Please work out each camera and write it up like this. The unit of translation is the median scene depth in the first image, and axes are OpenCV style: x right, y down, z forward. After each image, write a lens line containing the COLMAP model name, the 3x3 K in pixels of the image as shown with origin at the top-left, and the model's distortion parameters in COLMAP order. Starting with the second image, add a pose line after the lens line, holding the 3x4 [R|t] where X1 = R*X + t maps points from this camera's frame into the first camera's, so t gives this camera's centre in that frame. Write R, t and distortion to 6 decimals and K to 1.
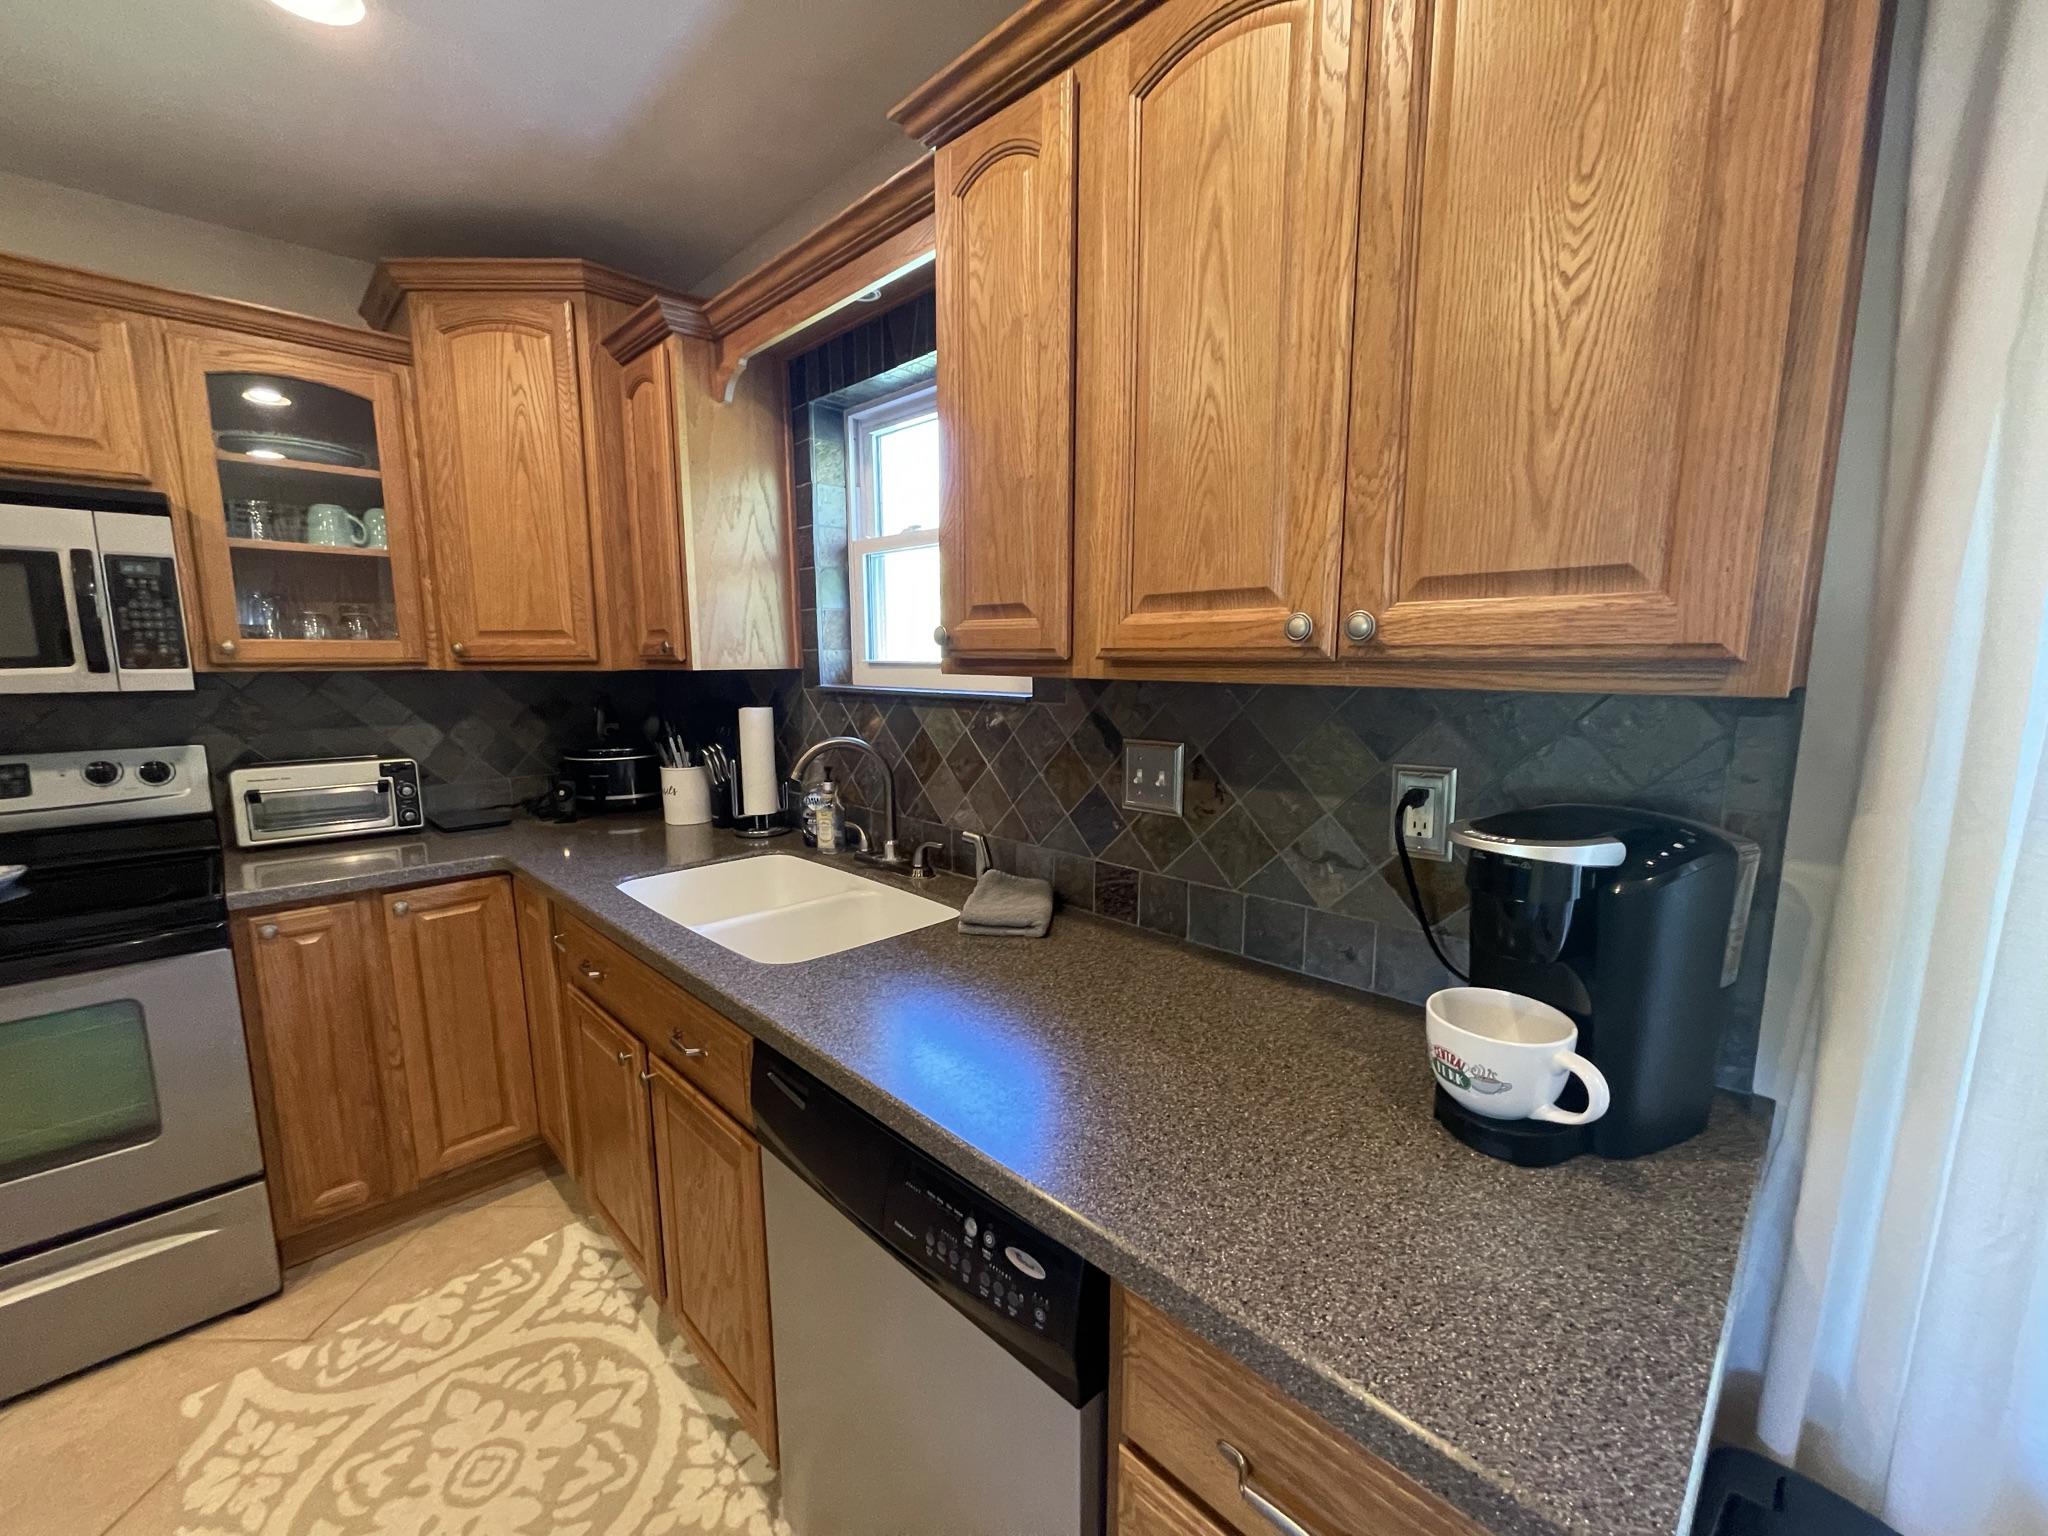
lens RADIAL K [[825.5, 0, 1025.2], [0, 825.5, 775.8], [0, 0, 1]] dist [-0.002061, -0.000462]
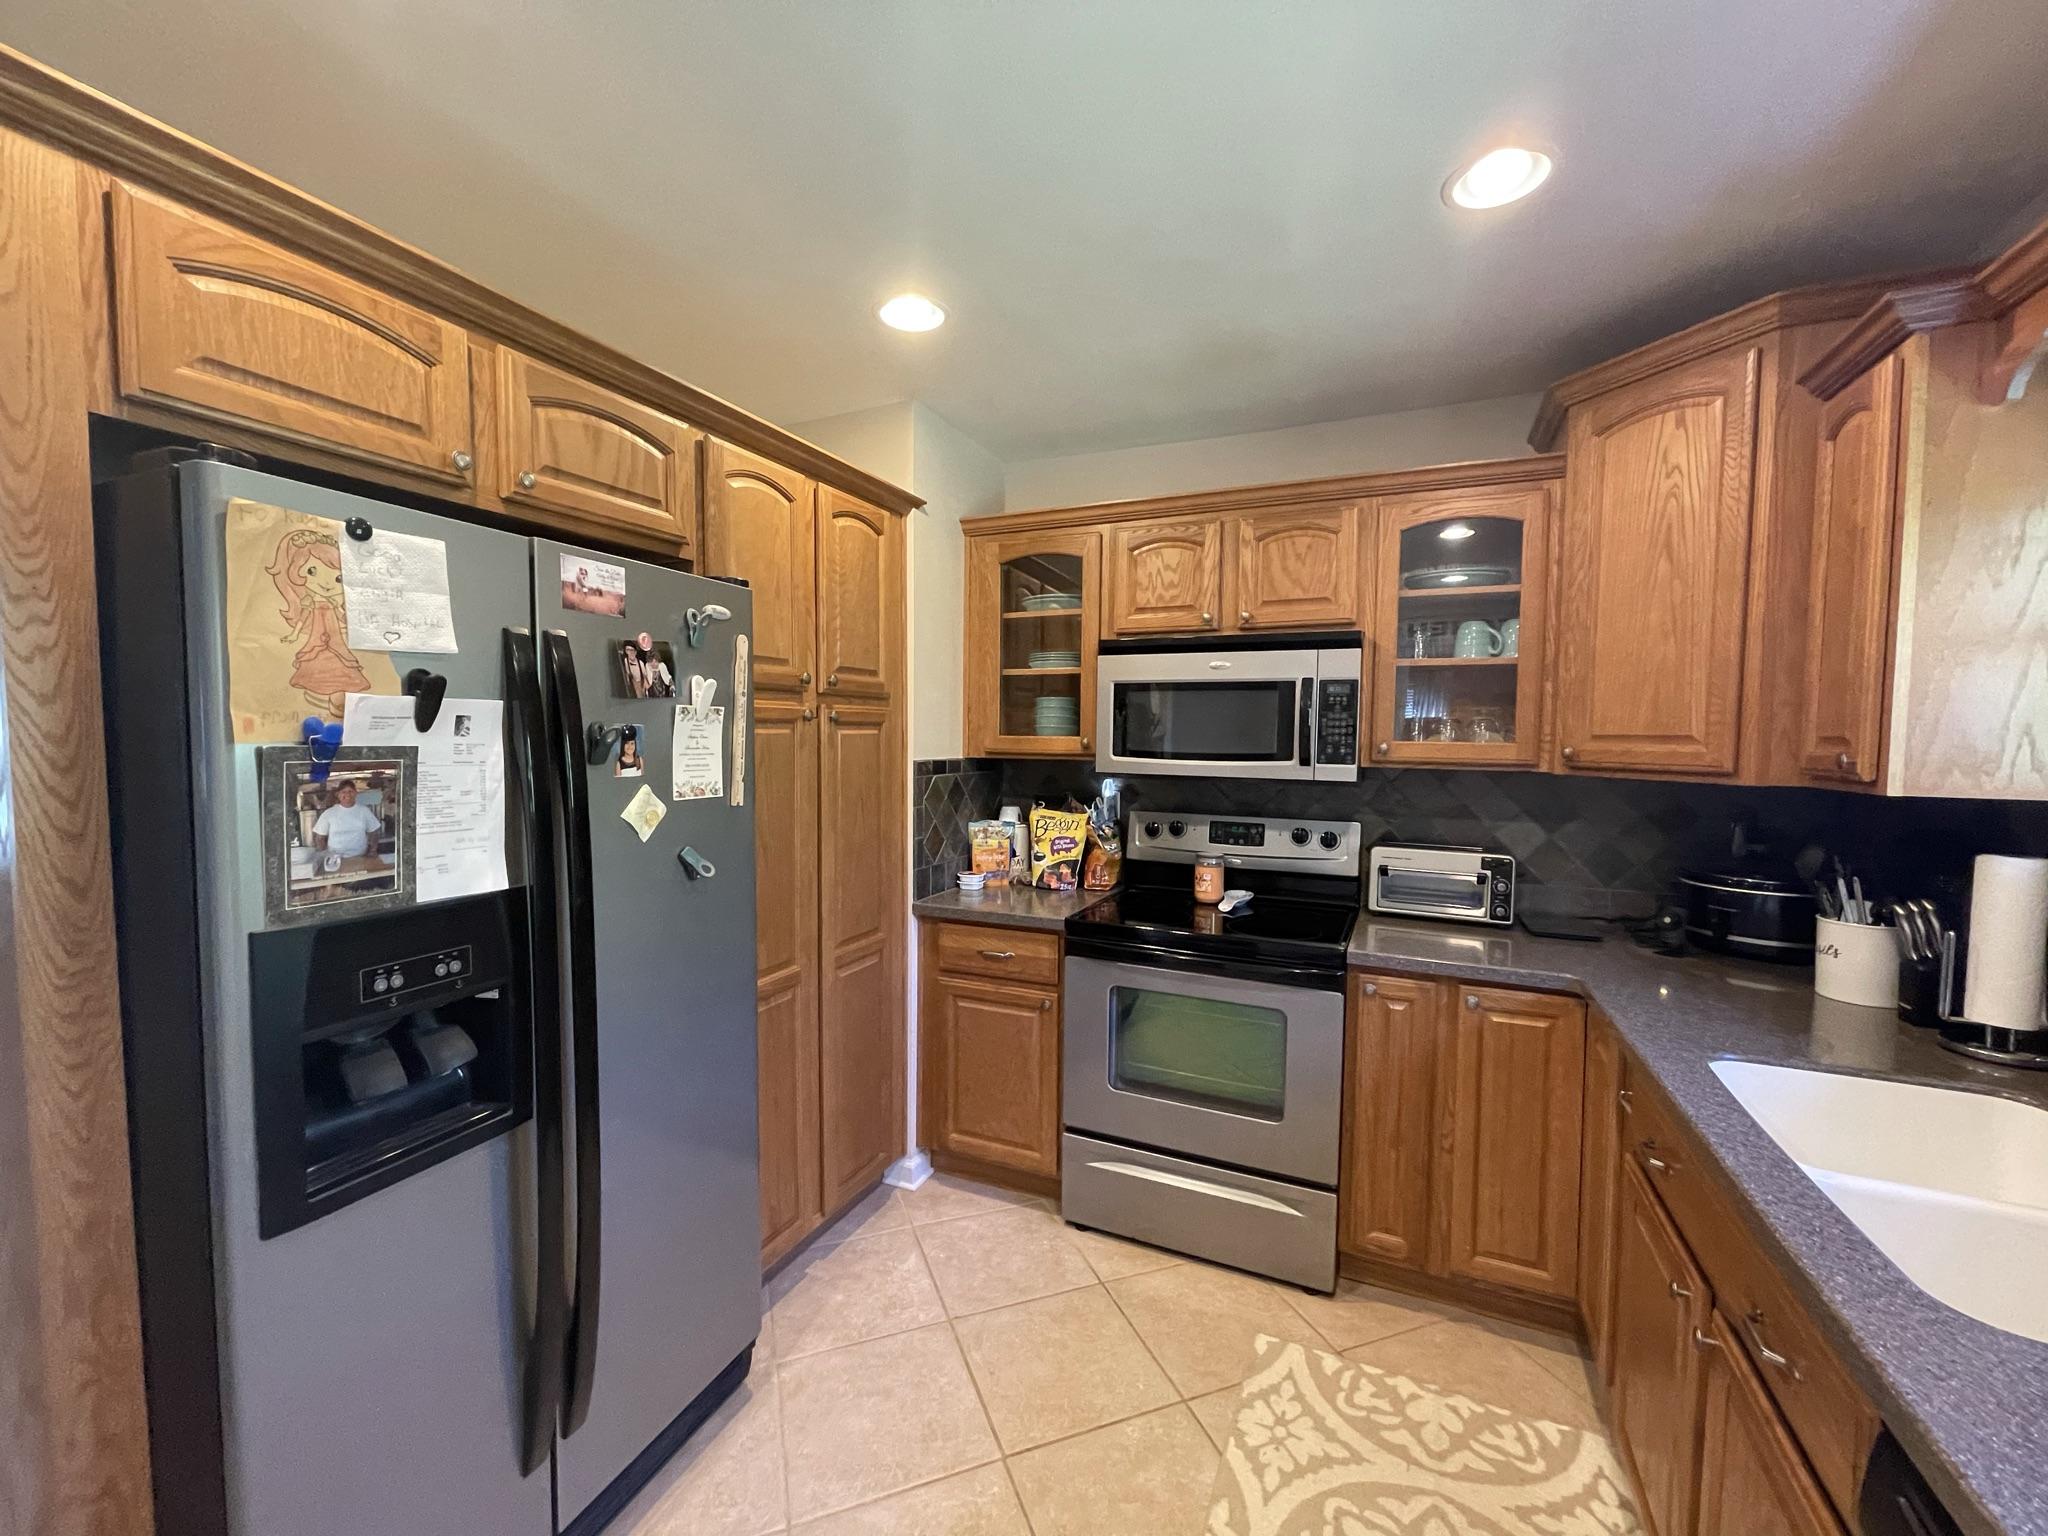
lens RADIAL K [[825.5, 0, 1017.3], [0, 825.5, 774.9], [0, 0, 1]] dist [-0.002061, -0.000462]
pose [[0.341534, 0.055998, -0.938200, 0.000801], [-0.145800, 0.989296, 0.005972, -0.045667], [0.928492, 0.134750, 0.346043, 0.076469]]
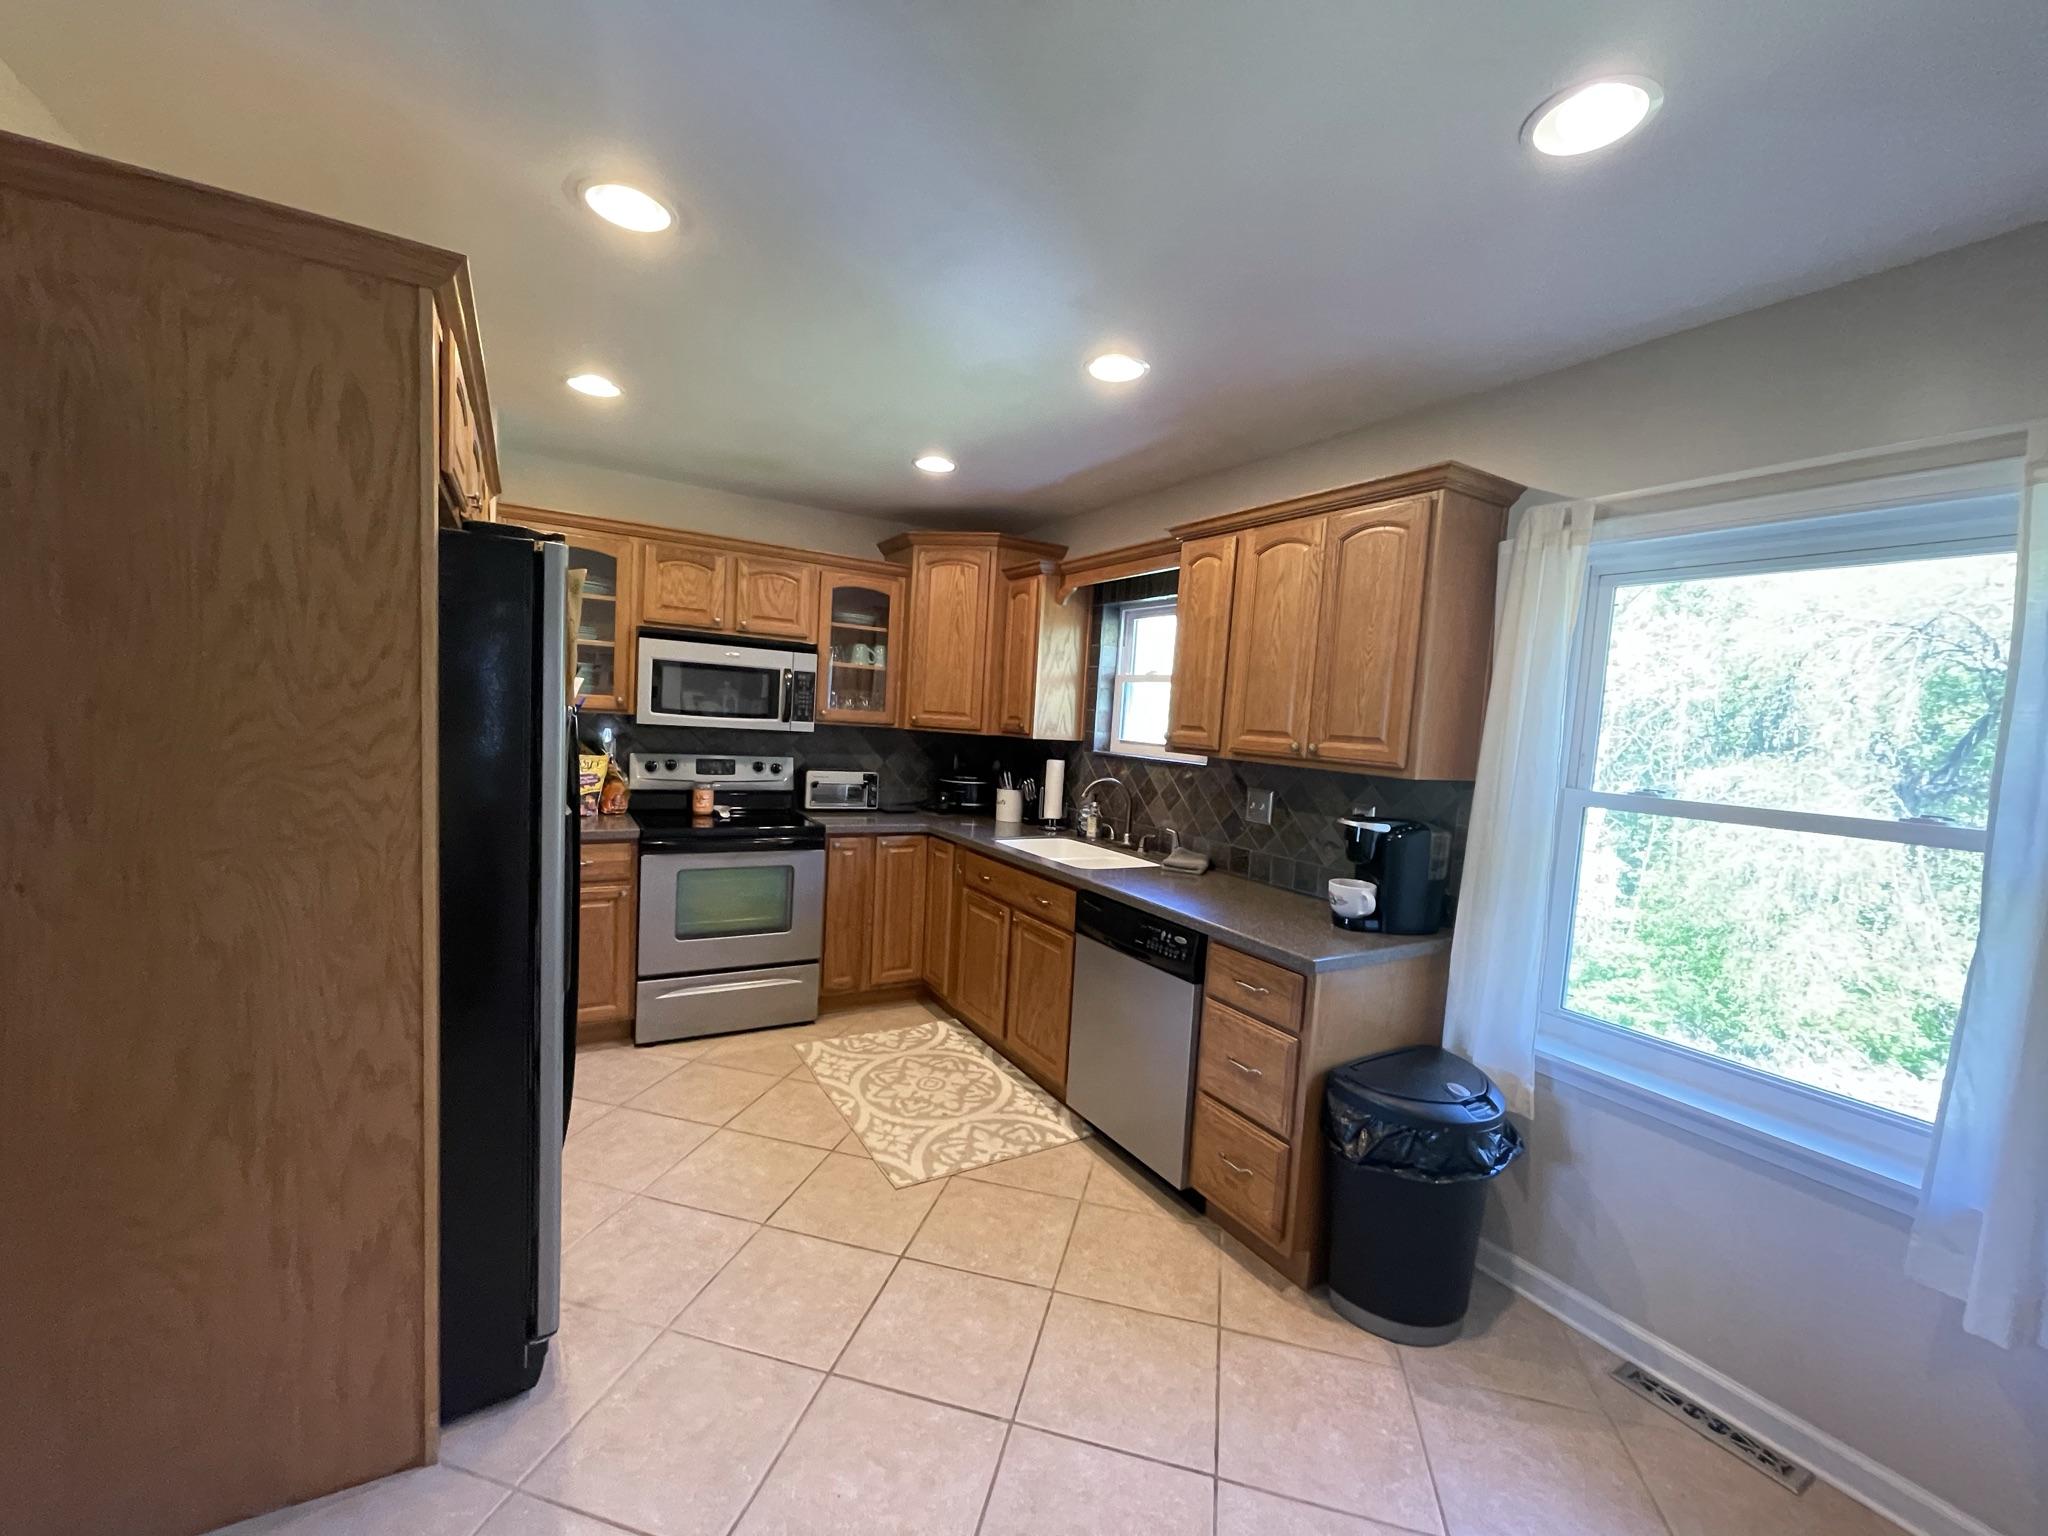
lens RADIAL K [[825.5, 0, 1020.9], [0, 825.5, 777.0], [0, 0, 1]] dist [-0.002061, -0.000462]
pose [[0.967616, 0.080564, -0.239225, 0.046997], [-0.098578, 0.993050, -0.064296, 0.096733], [0.232382, 0.085796, 0.968833, -0.944954]]
